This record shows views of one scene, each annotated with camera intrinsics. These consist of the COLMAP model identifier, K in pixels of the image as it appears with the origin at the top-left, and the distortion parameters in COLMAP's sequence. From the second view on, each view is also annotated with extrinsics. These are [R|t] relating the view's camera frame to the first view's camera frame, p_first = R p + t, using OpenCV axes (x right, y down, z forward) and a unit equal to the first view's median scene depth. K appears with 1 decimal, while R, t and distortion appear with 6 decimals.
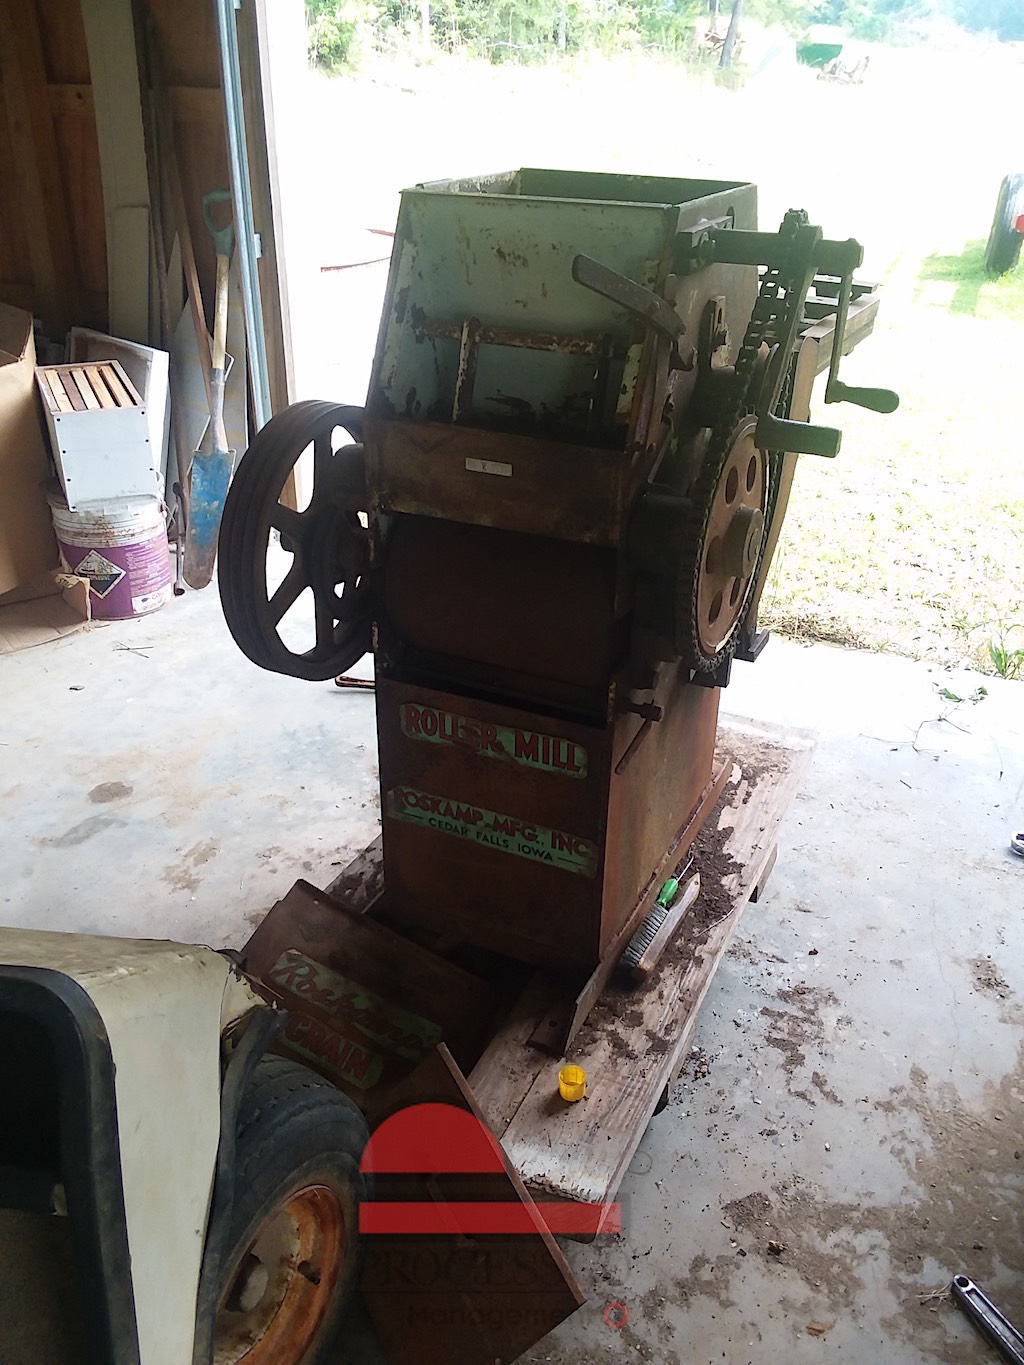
lens RADIAL K [[1195.0, 0, 520.0], [0, 1195.0, 680.5], [0, 0, 1]] dist [0.001445, -0.033197]
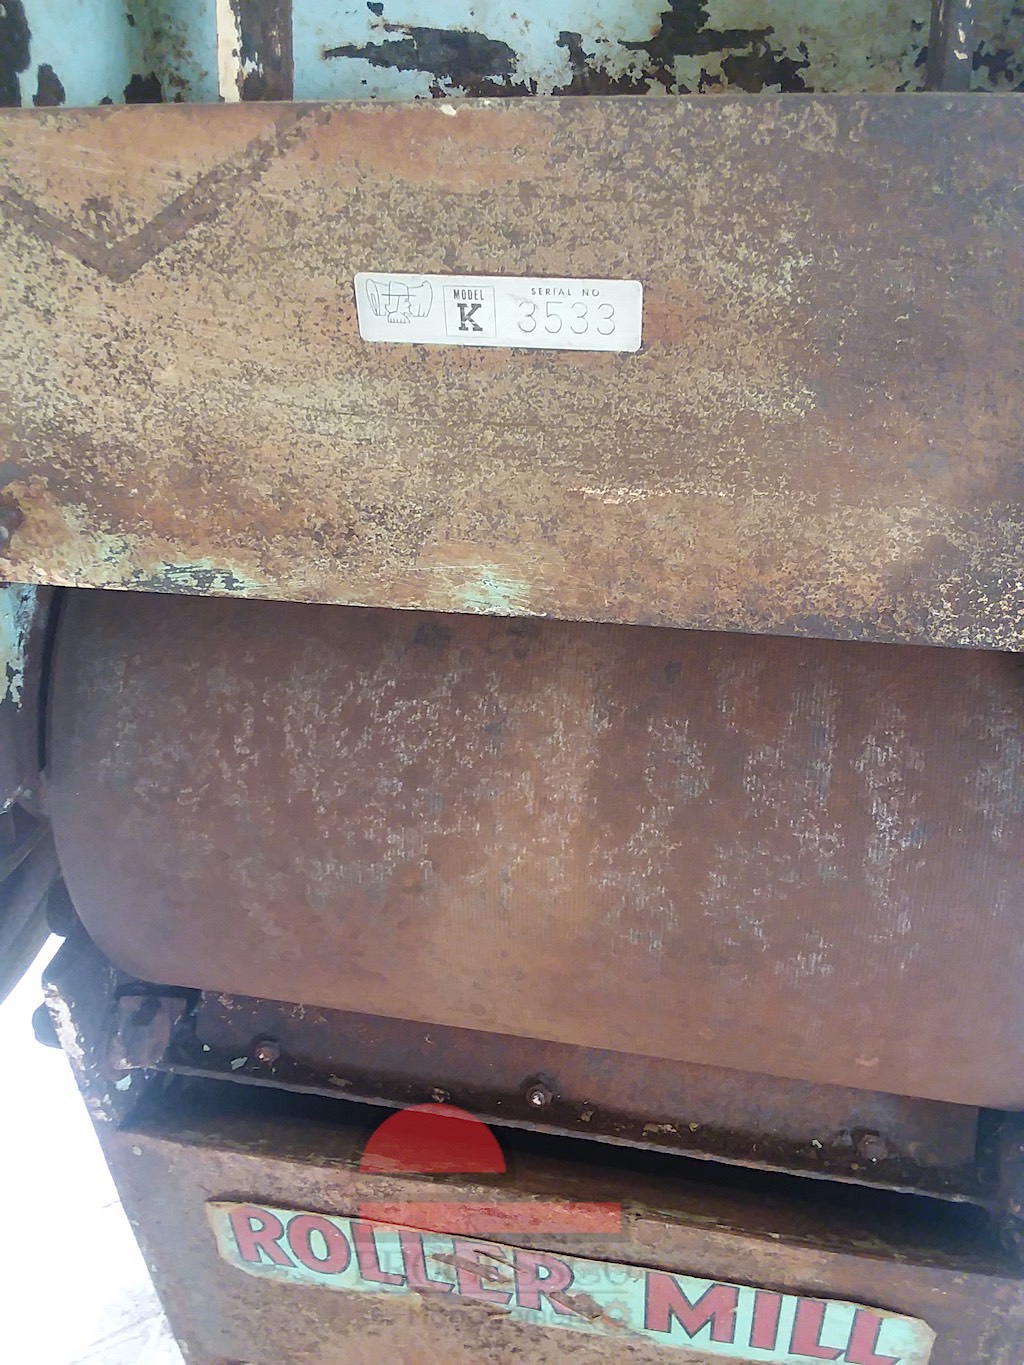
lens RADIAL K [[1195.0, 0, 516.2], [0, 1195.0, 681.2], [0, 0, 1]] dist [0.001445, -0.033197]
pose [[0.968181, -0.175675, 0.178225, -0.062547], [0.153876, 0.979550, 0.129628, -0.142422], [-0.197353, -0.098079, 0.975414, 0.792901]]
